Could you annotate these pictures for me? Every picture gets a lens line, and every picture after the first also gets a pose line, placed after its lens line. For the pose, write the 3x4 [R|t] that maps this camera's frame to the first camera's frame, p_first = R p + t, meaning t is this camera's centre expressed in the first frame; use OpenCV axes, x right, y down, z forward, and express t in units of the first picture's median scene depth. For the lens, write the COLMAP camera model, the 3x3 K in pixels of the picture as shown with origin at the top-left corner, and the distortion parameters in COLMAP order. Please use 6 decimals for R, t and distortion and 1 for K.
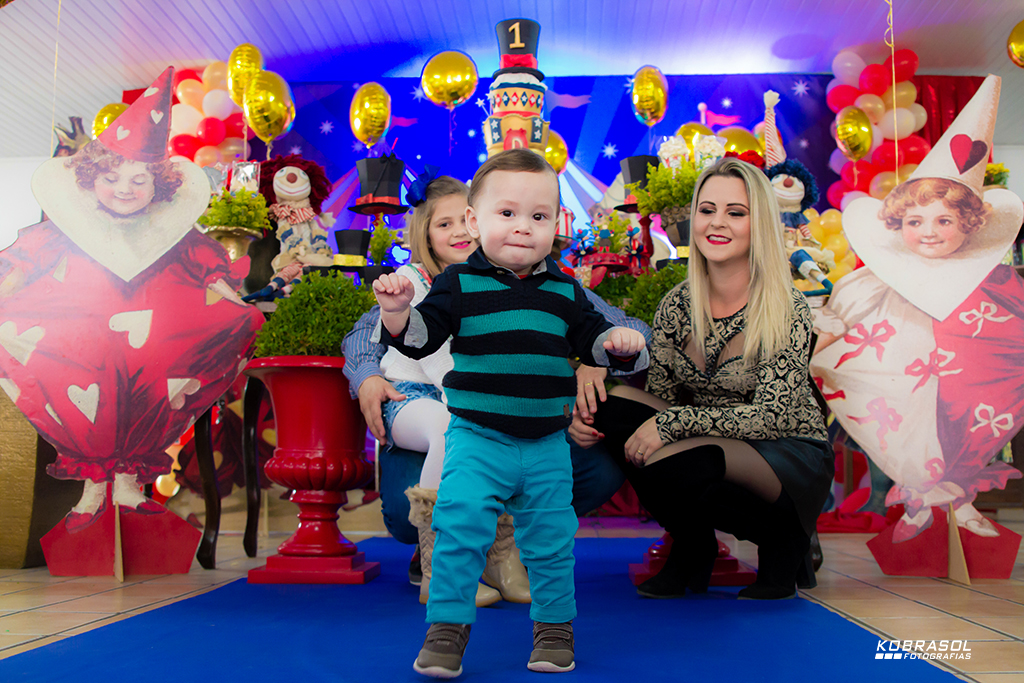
lens RADIAL K [[1116.8, 0, 512.0], [0, 1116.8, 341.5], [0, 0, 1]] dist [-0.098063, 0.017040]
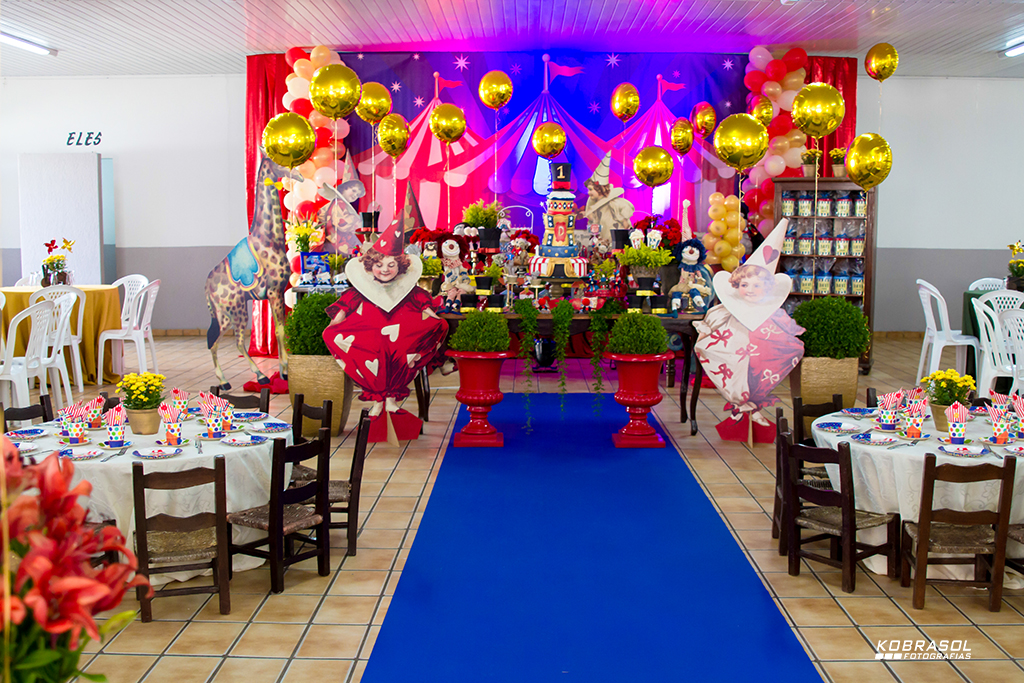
lens RADIAL K [[1116.8, 0, 512.0], [0, 1116.8, 341.5], [0, 0, 1]] dist [-0.098063, 0.017040]
pose [[0.999316, -0.001604, 0.036958, -0.181507], [-0.006656, 0.974954, 0.222306, -0.484580], [-0.036389, -0.222400, 0.974276, -1.167324]]
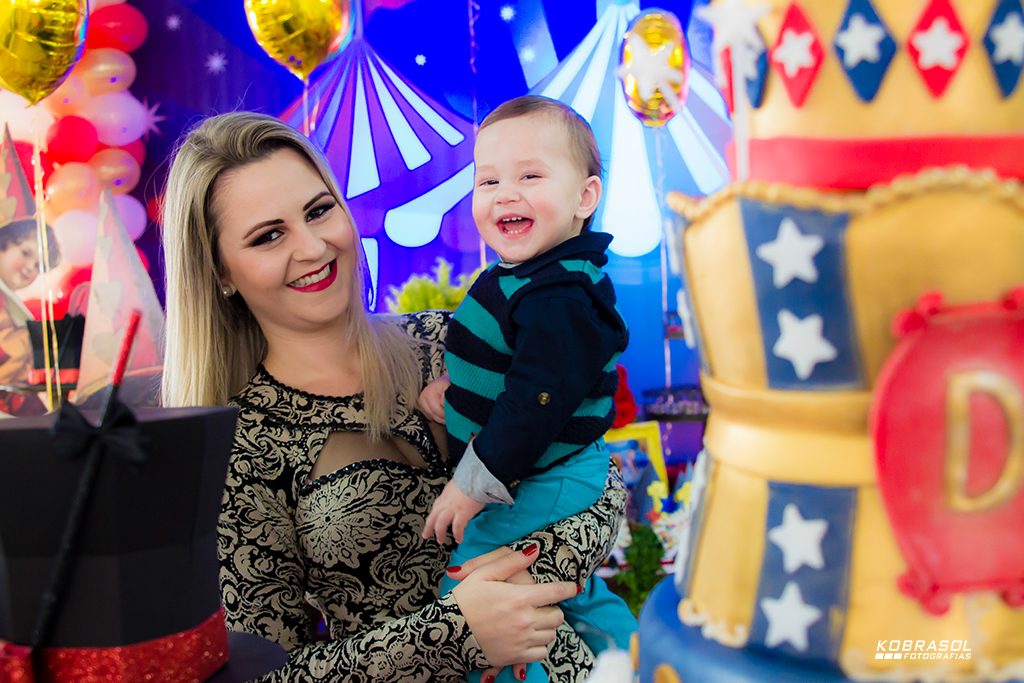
lens RADIAL K [[1116.8, 0, 512.0], [0, 1116.8, 341.5], [0, 0, 1]] dist [-0.098063, 0.017040]
pose [[0.997915, -0.051856, -0.038422, -0.049348], [0.056478, 0.989767, 0.131037, -0.230325], [0.031233, -0.132934, 0.990633, 0.982716]]
